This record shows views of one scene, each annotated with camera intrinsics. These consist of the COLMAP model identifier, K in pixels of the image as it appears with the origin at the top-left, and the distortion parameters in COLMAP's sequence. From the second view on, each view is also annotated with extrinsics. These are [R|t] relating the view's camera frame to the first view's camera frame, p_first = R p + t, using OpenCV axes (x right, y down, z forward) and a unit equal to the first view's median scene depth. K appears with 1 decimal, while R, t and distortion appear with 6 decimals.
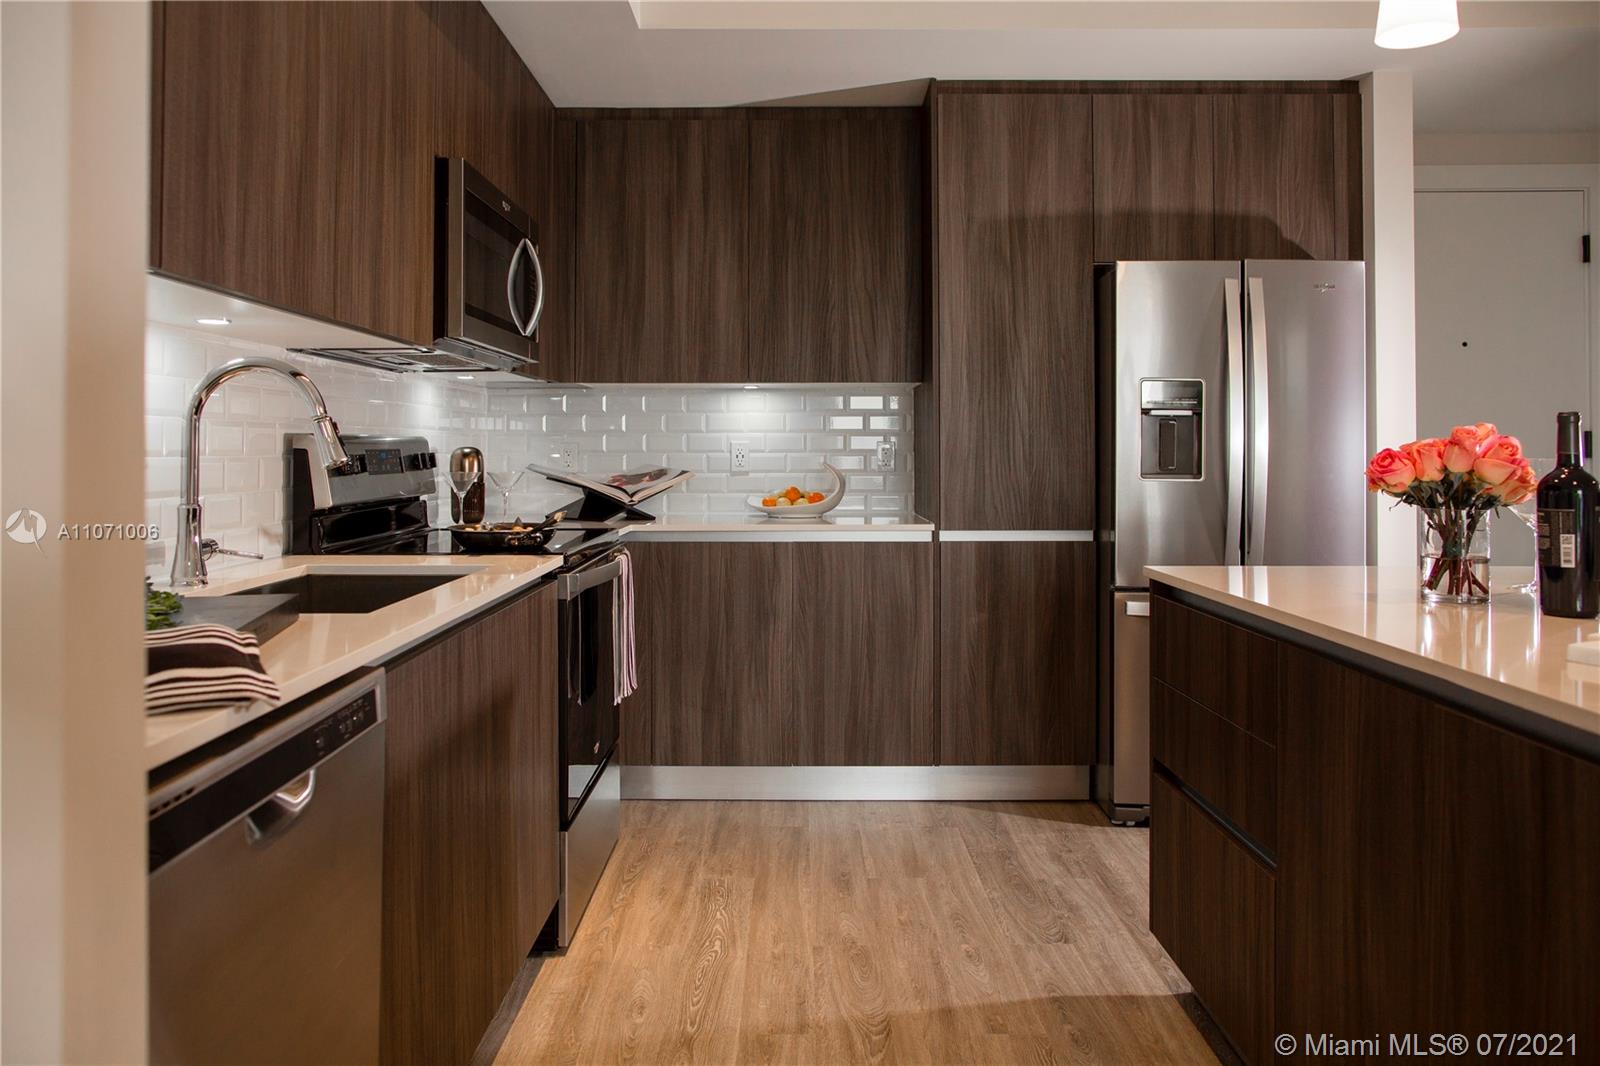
lens RADIAL K [[1156.6, 0, 800.0], [0, 1156.6, 533.0], [0, 0, 1]] dist [-0.000564, -0.000148]
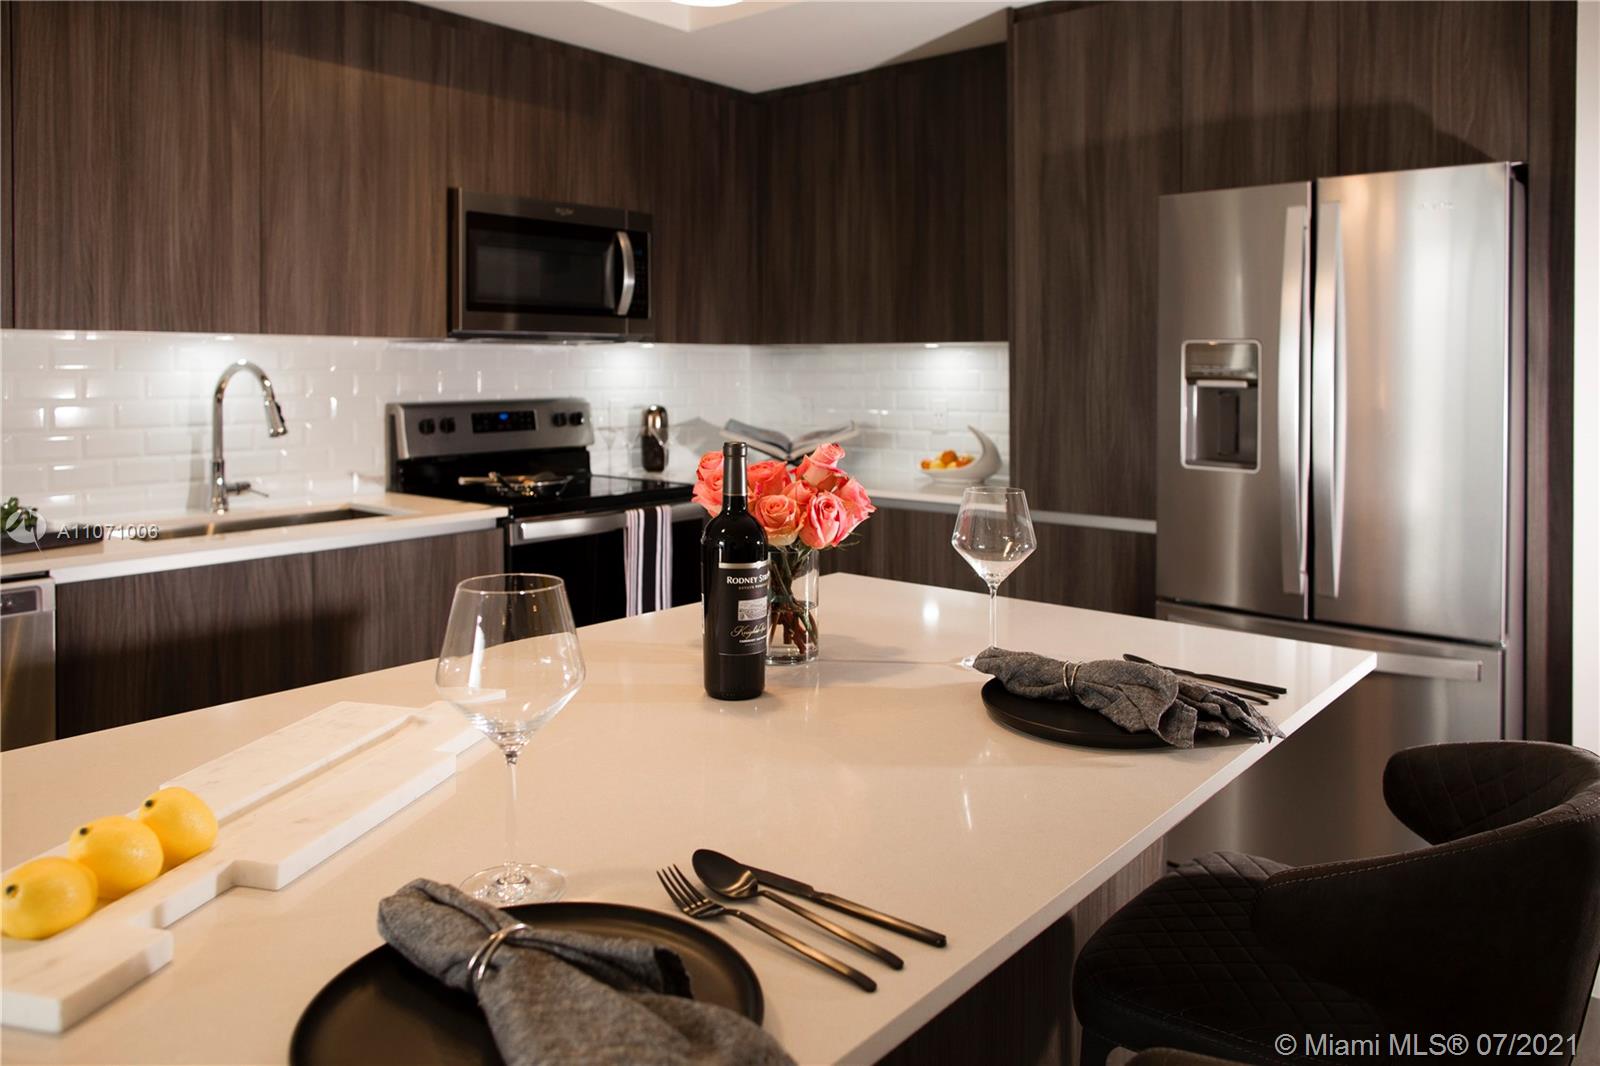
lens RADIAL K [[1167.9, 0, 801.0], [0, 1167.9, 458.3], [0, 0, 1]] dist [0.043094, 0.000509]
pose [[0.771414, 0.049448, -0.634409, 0.582983], [-0.046922, 0.998682, 0.020785, -0.053376], [0.634601, 0.013733, 0.772718, 0.194199]]
